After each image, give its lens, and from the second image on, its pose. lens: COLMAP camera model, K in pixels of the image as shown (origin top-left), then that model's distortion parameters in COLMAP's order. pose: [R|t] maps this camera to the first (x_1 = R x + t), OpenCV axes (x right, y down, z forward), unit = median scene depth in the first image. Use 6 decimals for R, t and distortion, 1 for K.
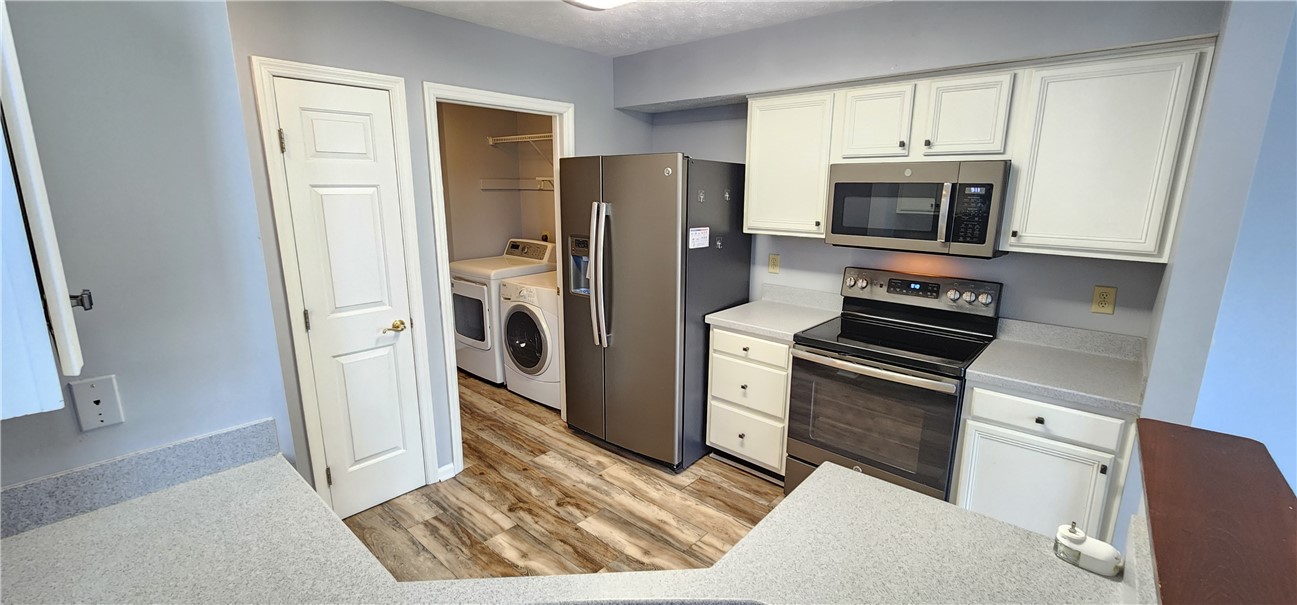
lens RADIAL K [[529.2, 0, 659.7], [0, 529.2, 302.0], [0, 0, 1]] dist [0.002216, 0.000381]
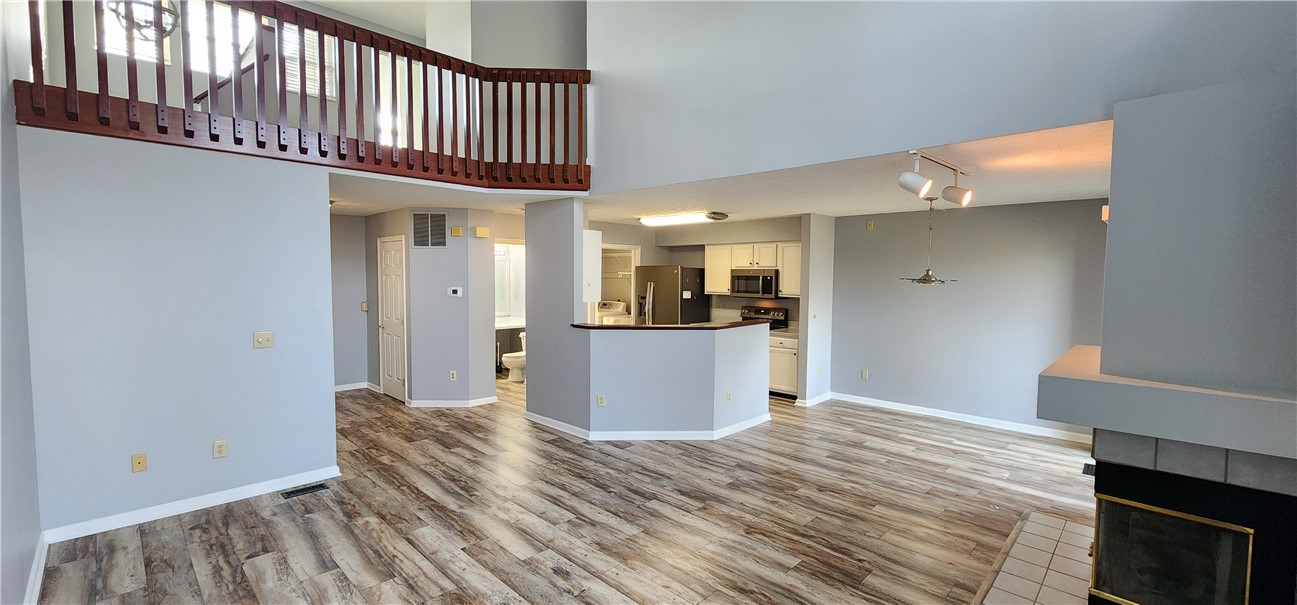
lens RADIAL K [[524.7, 0, 652.8], [0, 524.7, 341.2], [0, 0, 1]] dist [0.000887, 0.000121]
pose [[0.998400, 0.007694, -0.056017, 0.056980], [-0.012461, 0.996280, -0.085270, 0.393387], [0.055152, 0.085831, 0.994782, -1.897057]]
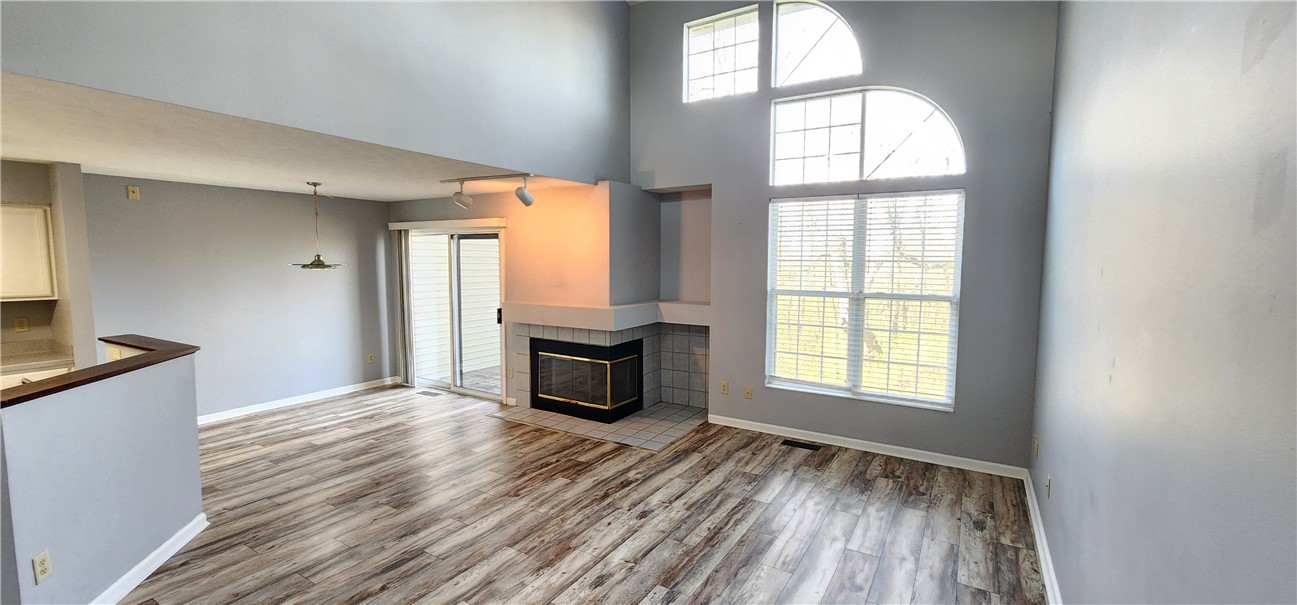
lens RADIAL K [[529.2, 0, 659.7], [0, 529.2, 302.0], [0, 0, 1]] dist [0.002216, 0.000381]
pose [[-0.172625, -0.089179, 0.980942, -1.238627], [0.205613, 0.970691, 0.124430, 0.133799], [-0.963288, 0.223174, -0.149229, -0.813293]]
